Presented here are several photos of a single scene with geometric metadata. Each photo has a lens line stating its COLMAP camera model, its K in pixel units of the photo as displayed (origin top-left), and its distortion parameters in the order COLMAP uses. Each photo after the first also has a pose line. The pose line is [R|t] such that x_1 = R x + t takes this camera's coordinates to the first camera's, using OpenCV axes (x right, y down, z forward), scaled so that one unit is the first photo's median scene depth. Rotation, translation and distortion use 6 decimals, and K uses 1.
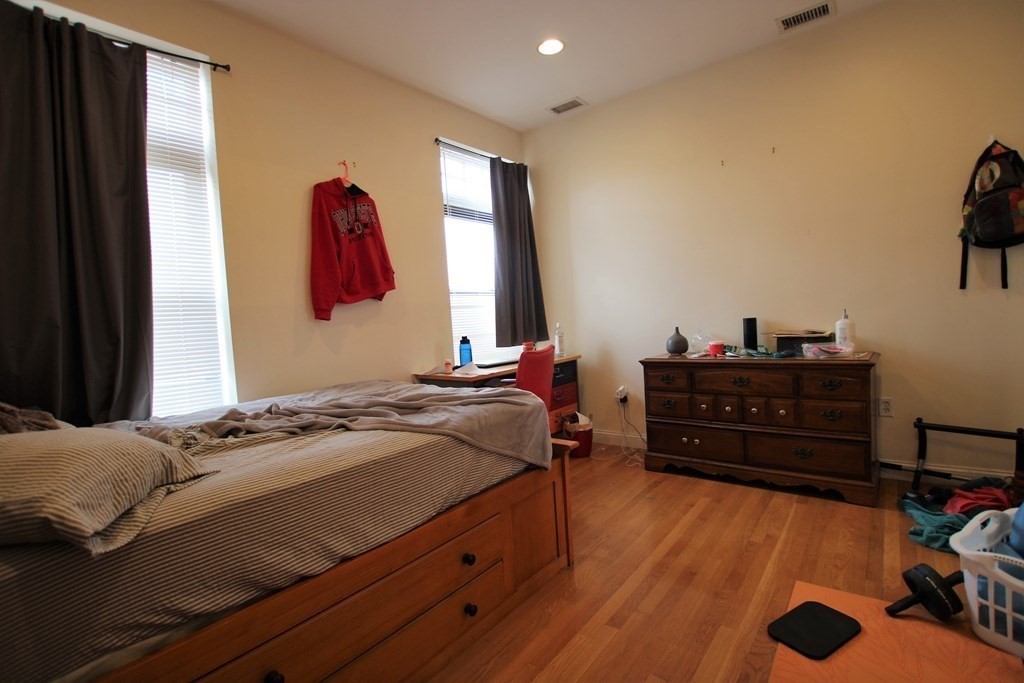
lens RADIAL K [[483.1, 0, 512.0], [0, 483.1, 341.5], [0, 0, 1]] dist [-0.024069, 0.000968]
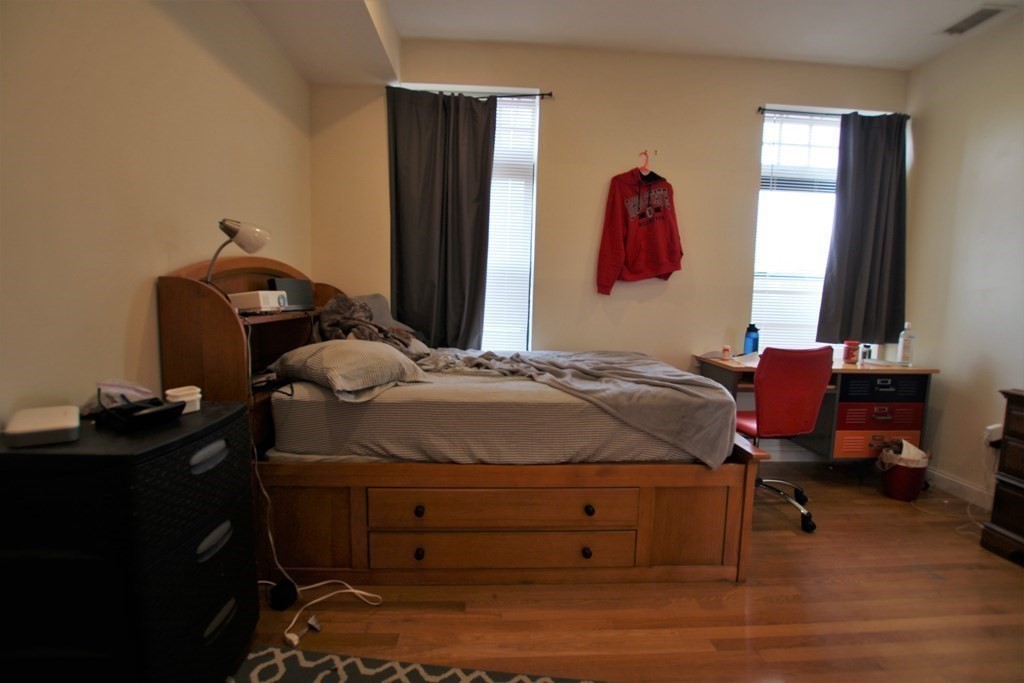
lens RADIAL K [[483.1, 0, 512.0], [0, 483.1, 341.5], [0, 0, 1]] dist [-0.024069, 0.000968]
pose [[0.656903, 0.147061, -0.739494, 0.339136], [-0.103878, 0.989093, 0.104423, -0.029884], [0.746785, 0.008222, 0.665015, 0.048349]]
